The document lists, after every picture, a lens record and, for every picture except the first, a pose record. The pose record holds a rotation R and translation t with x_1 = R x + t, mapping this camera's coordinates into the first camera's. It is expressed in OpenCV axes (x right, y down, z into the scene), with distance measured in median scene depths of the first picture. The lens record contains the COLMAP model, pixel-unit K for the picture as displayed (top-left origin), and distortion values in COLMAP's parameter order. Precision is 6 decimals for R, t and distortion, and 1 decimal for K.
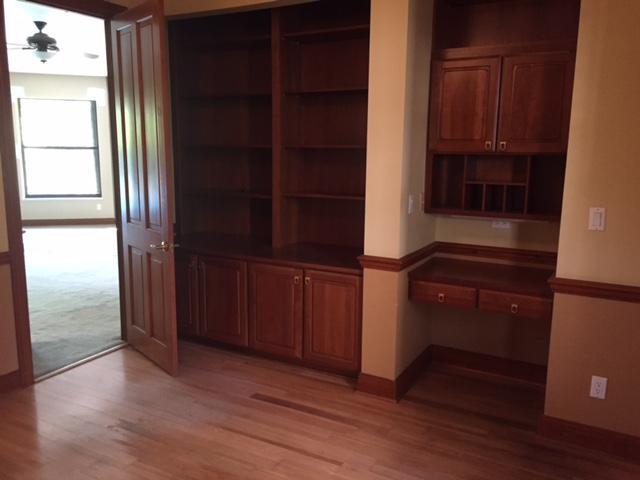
lens RADIAL K [[547.3, 0, 315.1], [0, 547.3, 237.9], [0, 0, 1]] dist [0.032344, -0.028392]
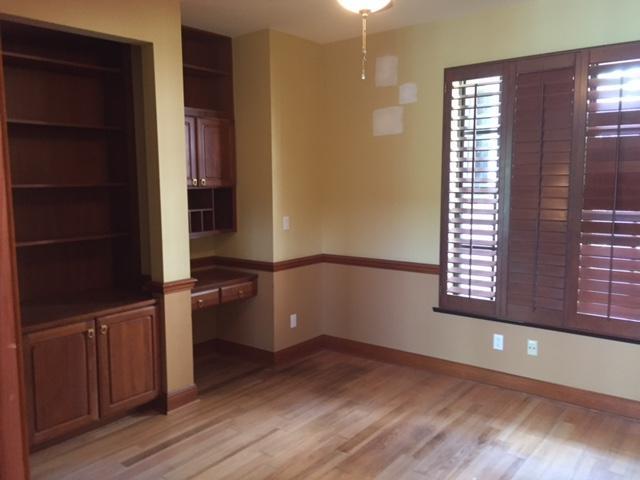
lens RADIAL K [[547.3, 0, 315.7], [0, 547.3, 240.0], [0, 0, 1]] dist [0.032344, -0.028392]
pose [[0.142038, -0.114451, 0.983222, -0.985840], [0.179941, 0.979729, 0.088050, -0.099327], [-0.973369, 0.164416, 0.159753, 0.547538]]
